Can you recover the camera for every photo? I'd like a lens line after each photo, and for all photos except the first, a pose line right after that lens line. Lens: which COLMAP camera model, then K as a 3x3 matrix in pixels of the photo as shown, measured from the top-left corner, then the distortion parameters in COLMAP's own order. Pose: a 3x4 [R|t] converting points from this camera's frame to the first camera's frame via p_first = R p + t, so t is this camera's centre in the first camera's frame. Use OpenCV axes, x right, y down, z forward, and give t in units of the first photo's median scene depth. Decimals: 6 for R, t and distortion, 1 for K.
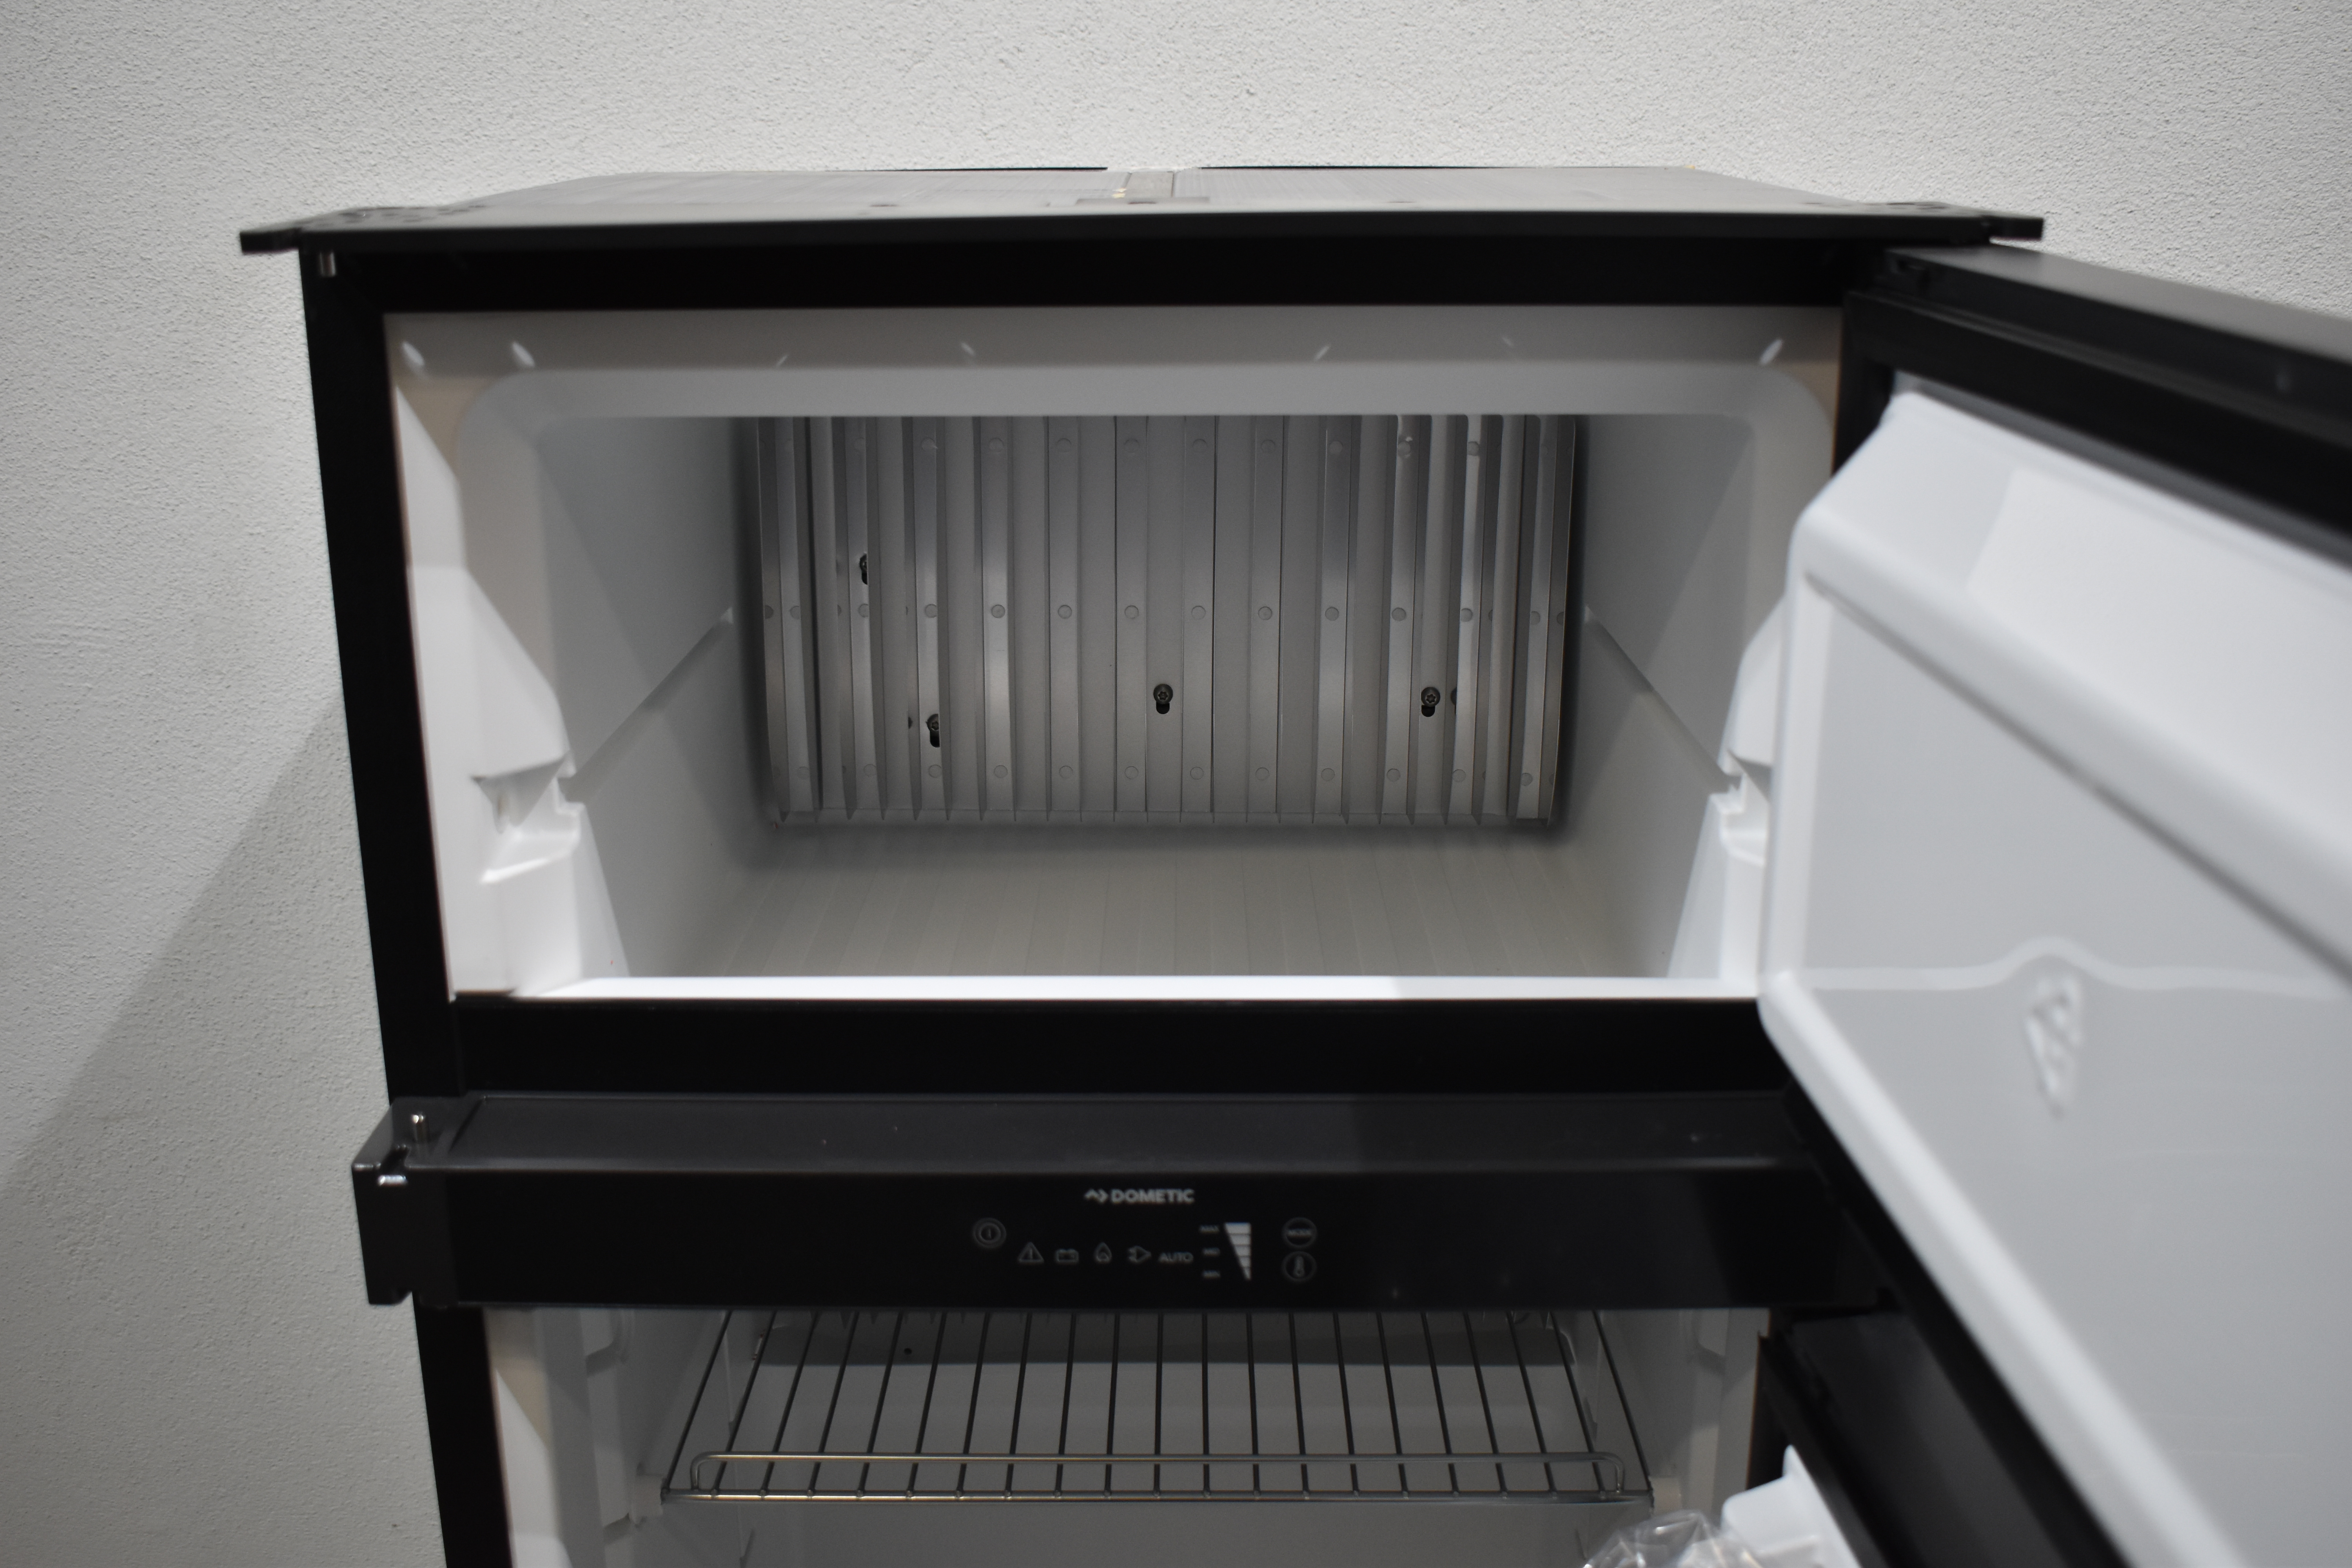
lens RADIAL K [[2304.7, 0, 1167.0], [0, 2304.7, 790.4], [0, 0, 1]] dist [-0.074331, 0.000000]
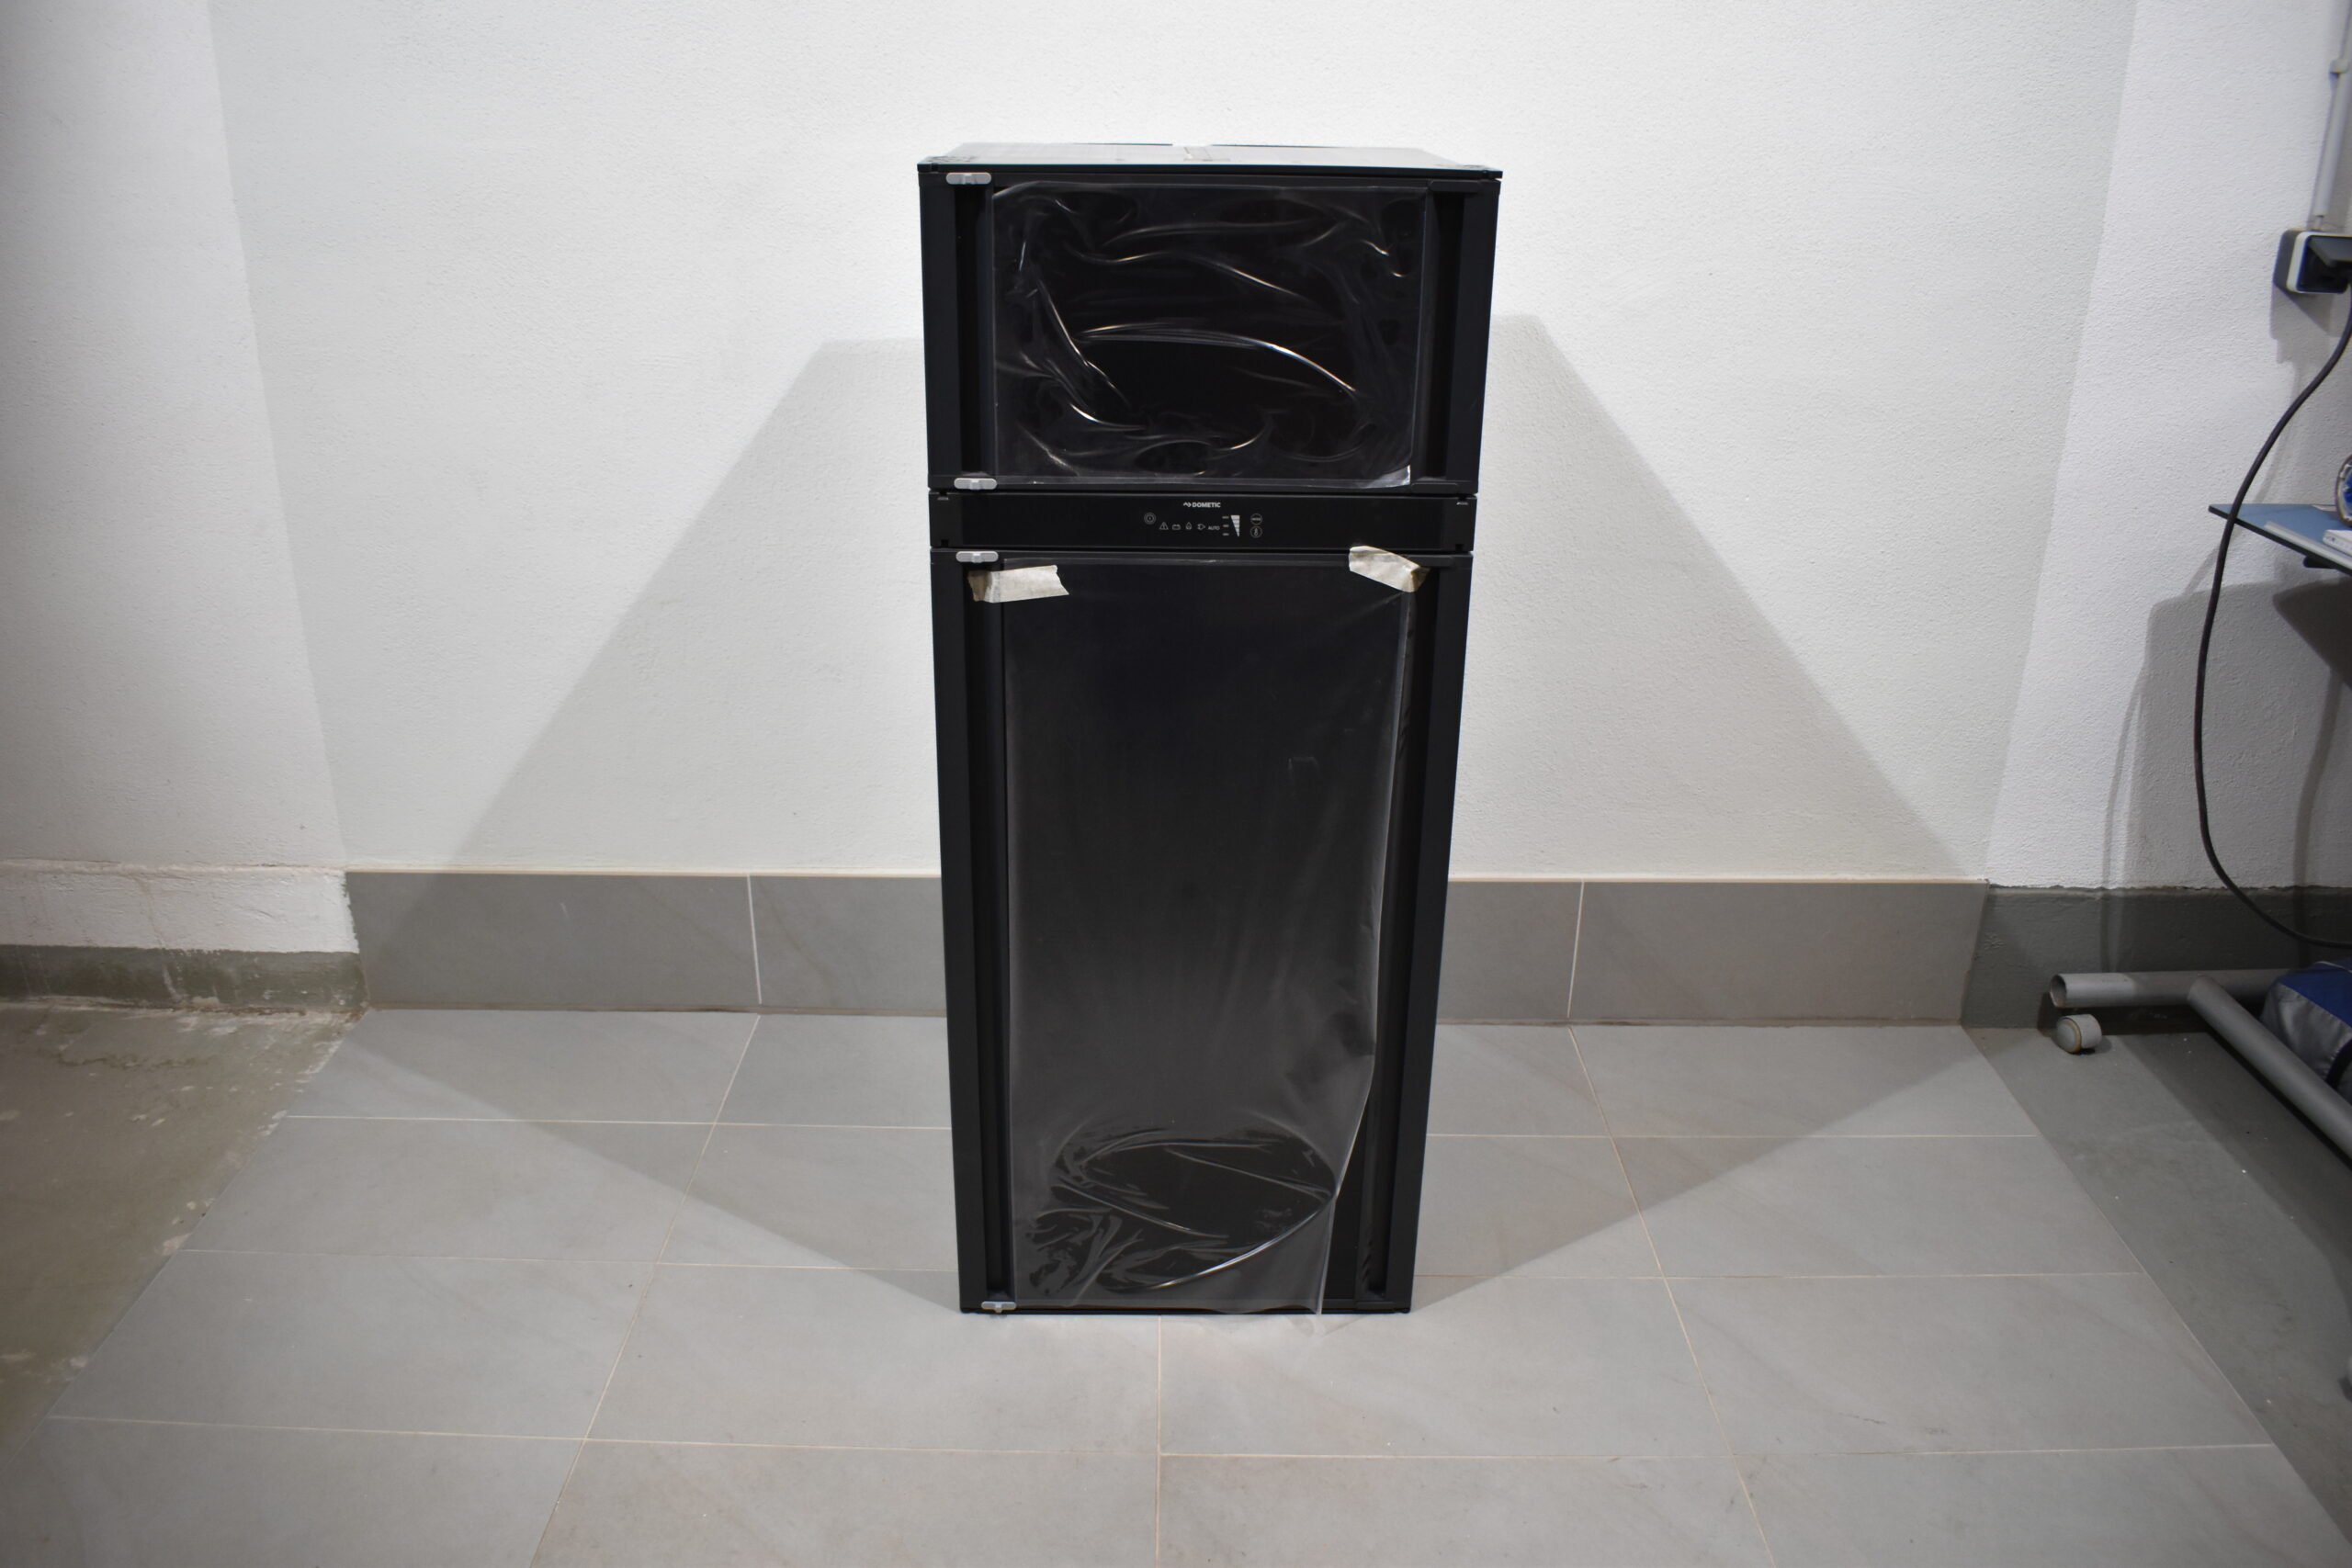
lens RADIAL K [[1781.5, 0, 1165.9], [0, 1781.5, 789.1], [0, 0, 1]] dist [-0.104032, 0.022145]
pose [[0.999497, 0.006891, 0.030952, -0.123886], [-0.009790, 0.995476, 0.094511, 0.319757], [-0.030161, -0.094766, 0.995043, -1.264011]]
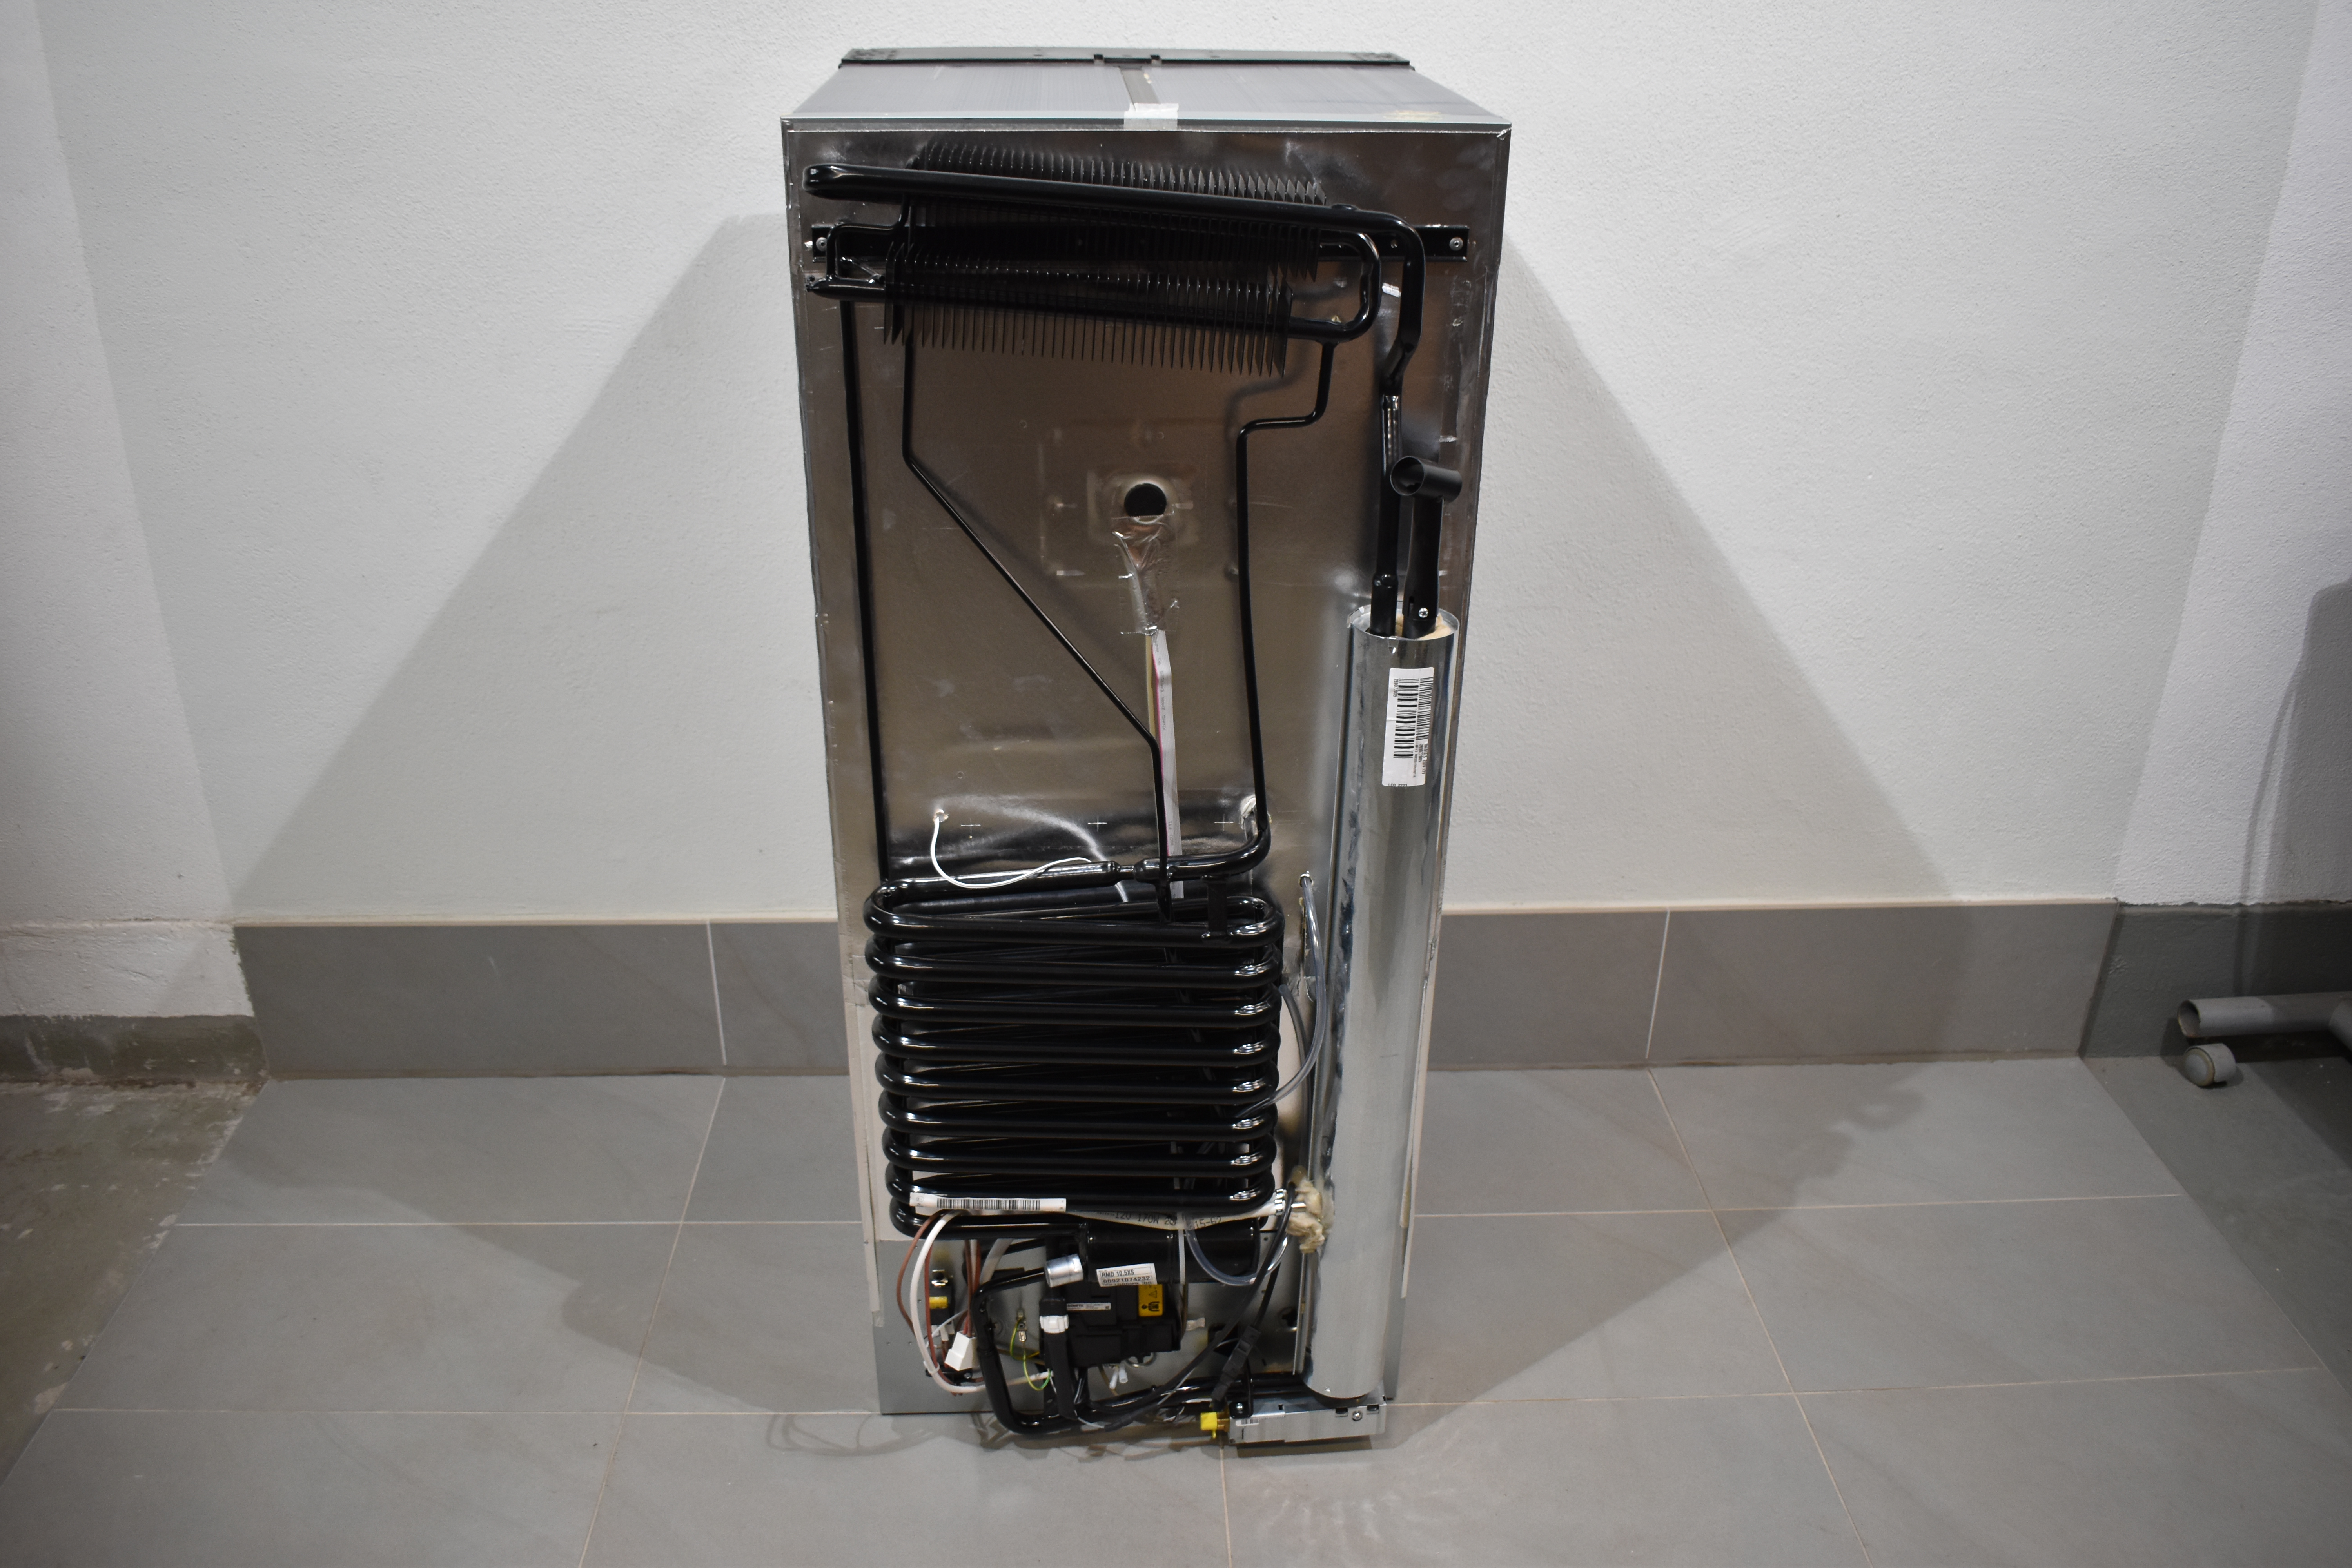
lens RADIAL K [[1781.7, 0, 1161.6], [0, 1781.7, 762.4], [0, 0, 1]] dist [-0.104032, 0.022145]
pose [[0.997751, -0.011166, 0.066096, -0.263099], [0.002051, 0.990652, 0.136397, 0.154782], [-0.067001, -0.135955, 0.988447, -0.762405]]
